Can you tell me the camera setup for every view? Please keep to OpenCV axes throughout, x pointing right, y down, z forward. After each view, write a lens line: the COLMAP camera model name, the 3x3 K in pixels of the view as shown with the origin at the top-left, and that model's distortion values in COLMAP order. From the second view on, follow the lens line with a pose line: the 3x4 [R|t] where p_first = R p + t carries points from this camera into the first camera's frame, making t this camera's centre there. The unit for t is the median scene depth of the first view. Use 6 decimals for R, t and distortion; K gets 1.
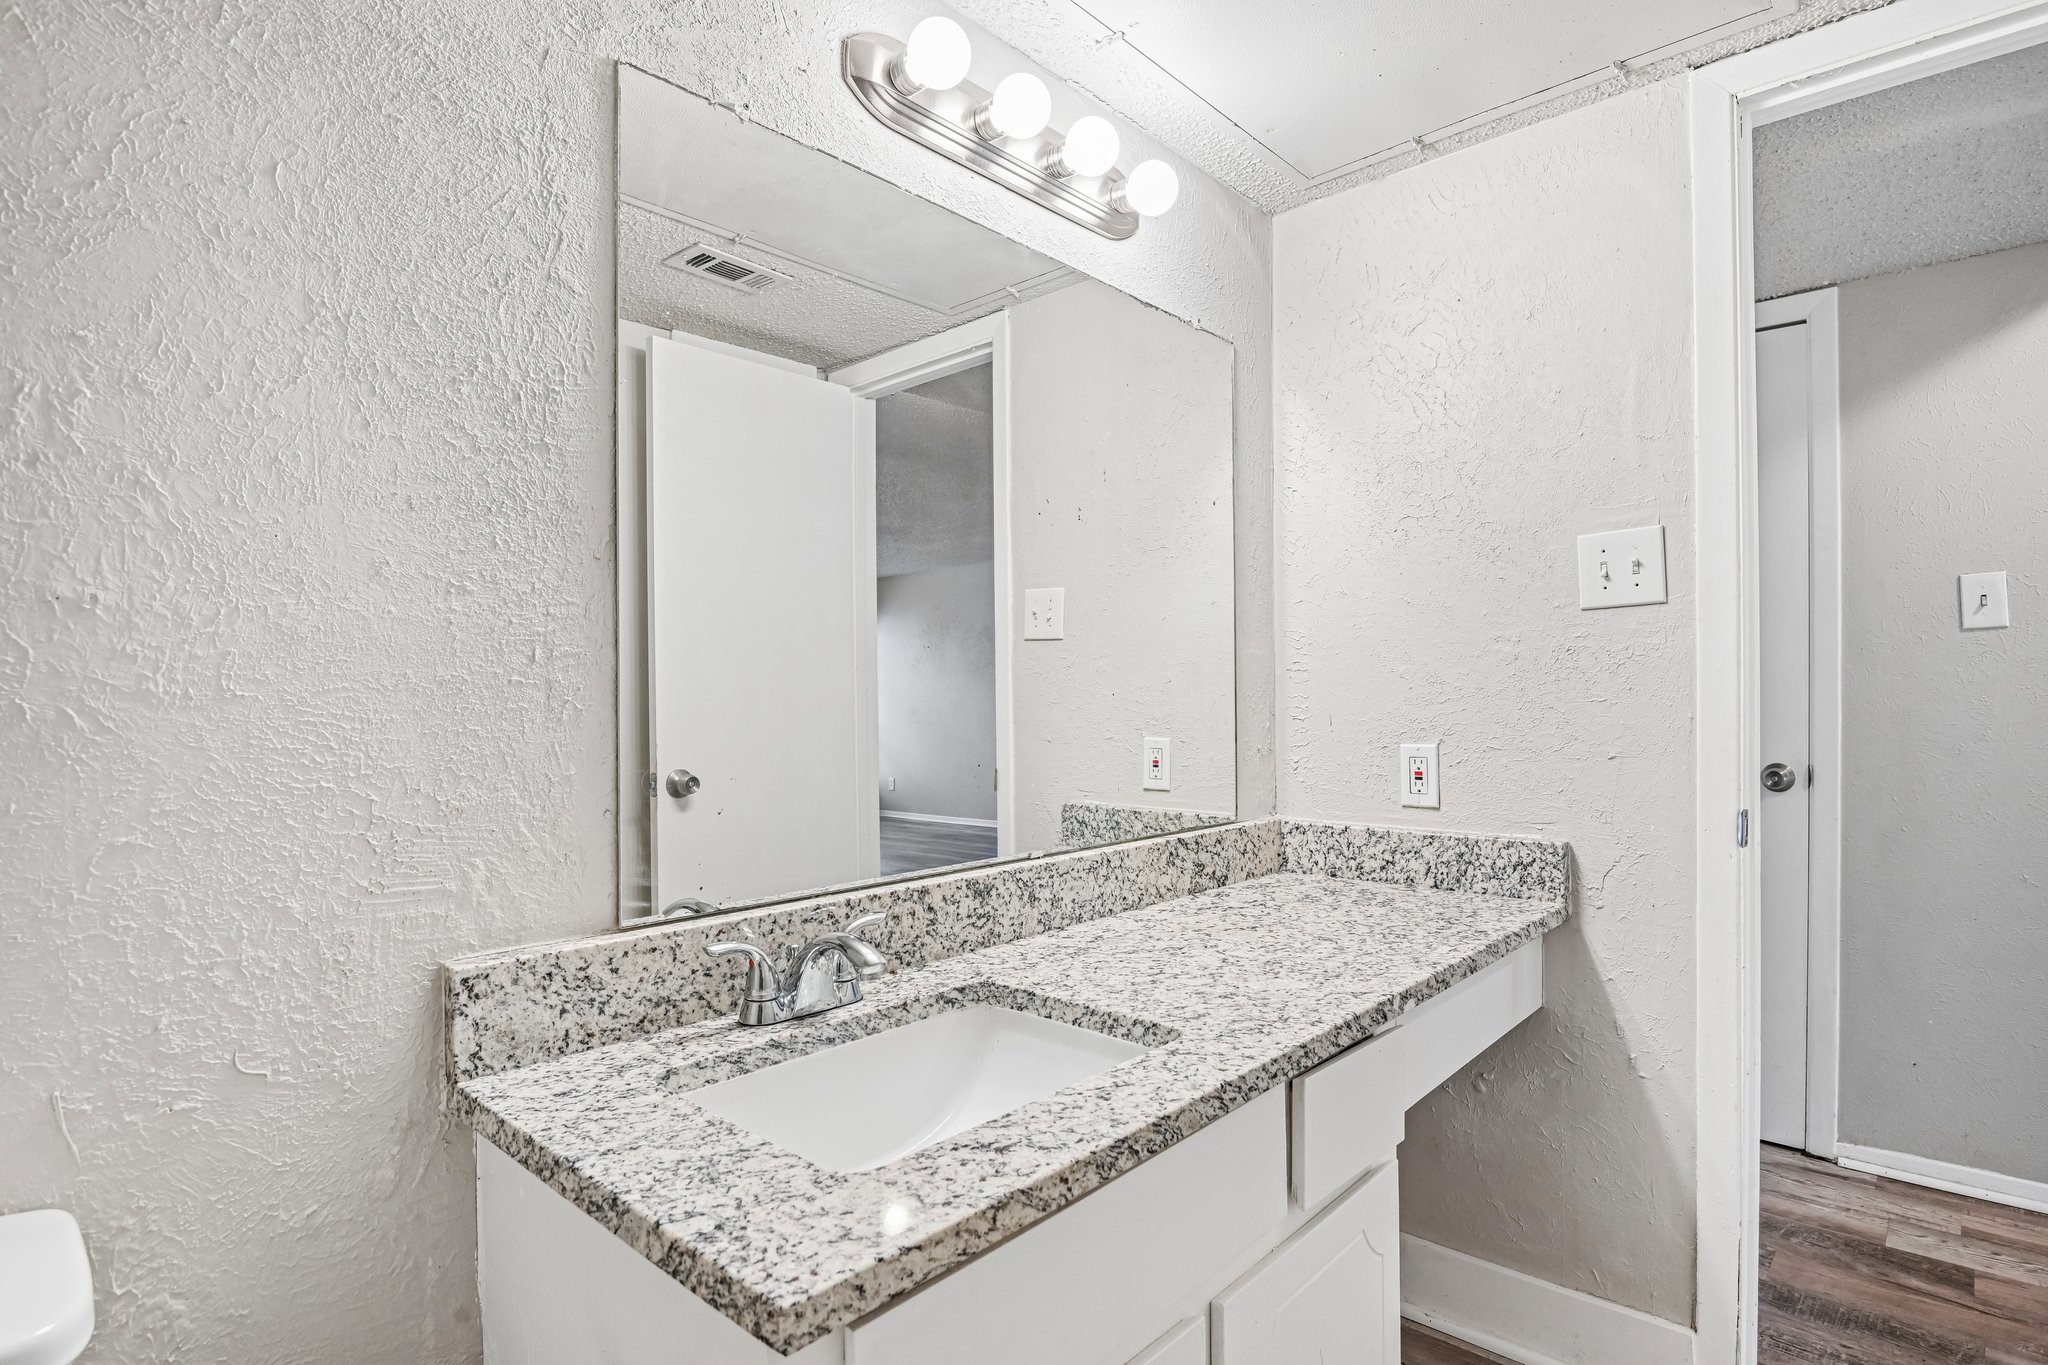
lens RADIAL K [[1048.1, 0, 1034.8], [0, 1048.1, 681.6], [0, 0, 1]] dist [-0.010848, -0.003669]
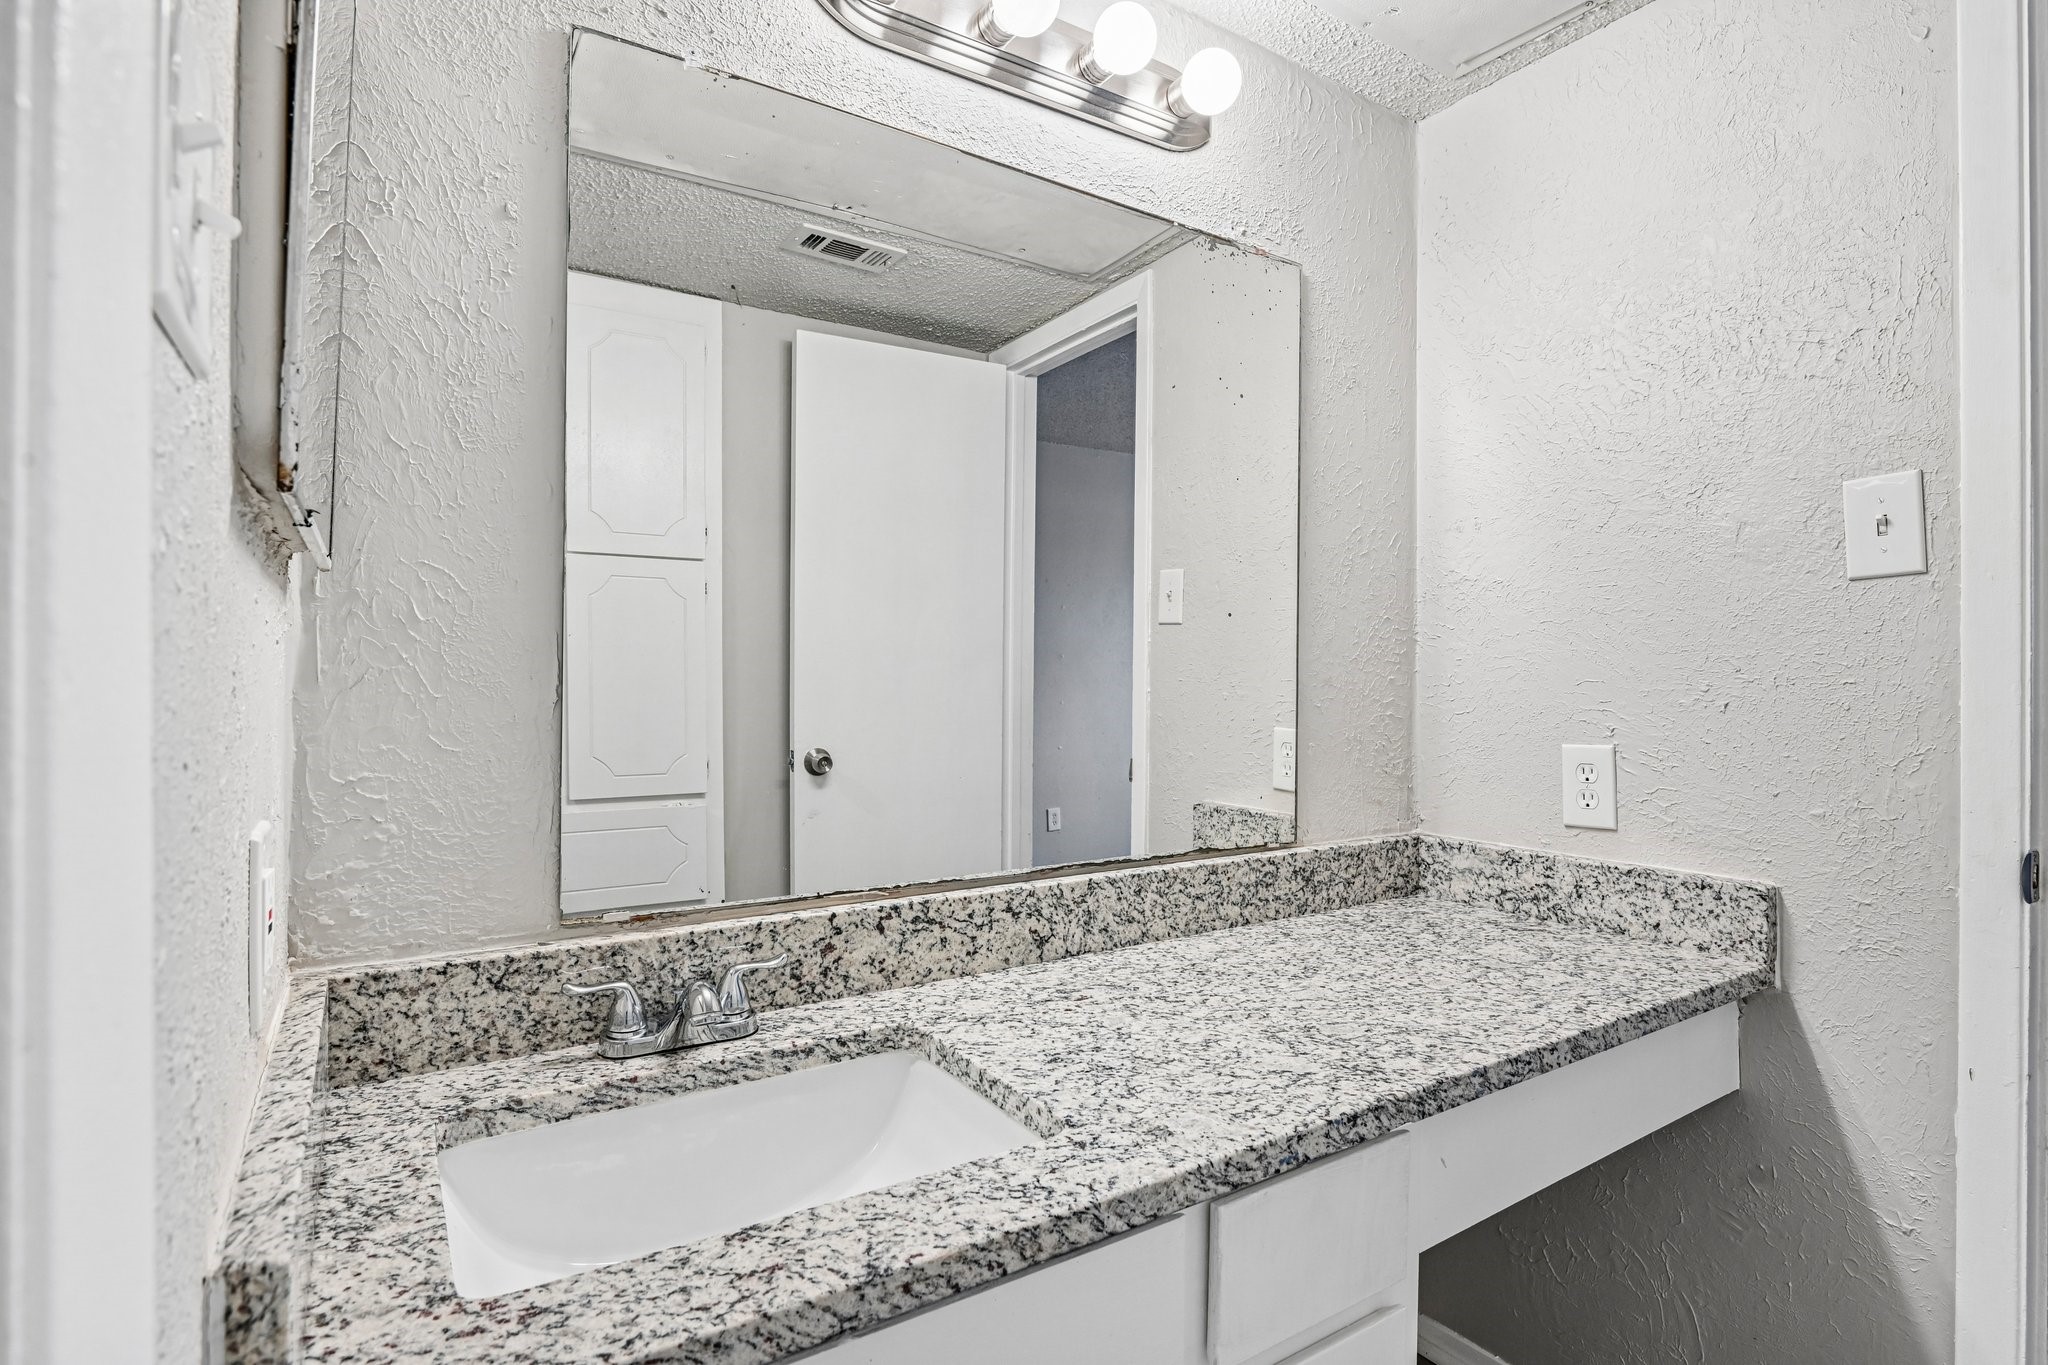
lens RADIAL K [[1048.1, 0, 1005.3], [0, 1048.1, 680.4], [0, 0, 1]] dist [-0.010848, -0.003669]
pose [[0.969921, 0.004072, -0.243385, 0.187594], [-0.001433, 0.999938, 0.011017, -0.000071], [0.243415, -0.010337, 0.969867, 0.163148]]
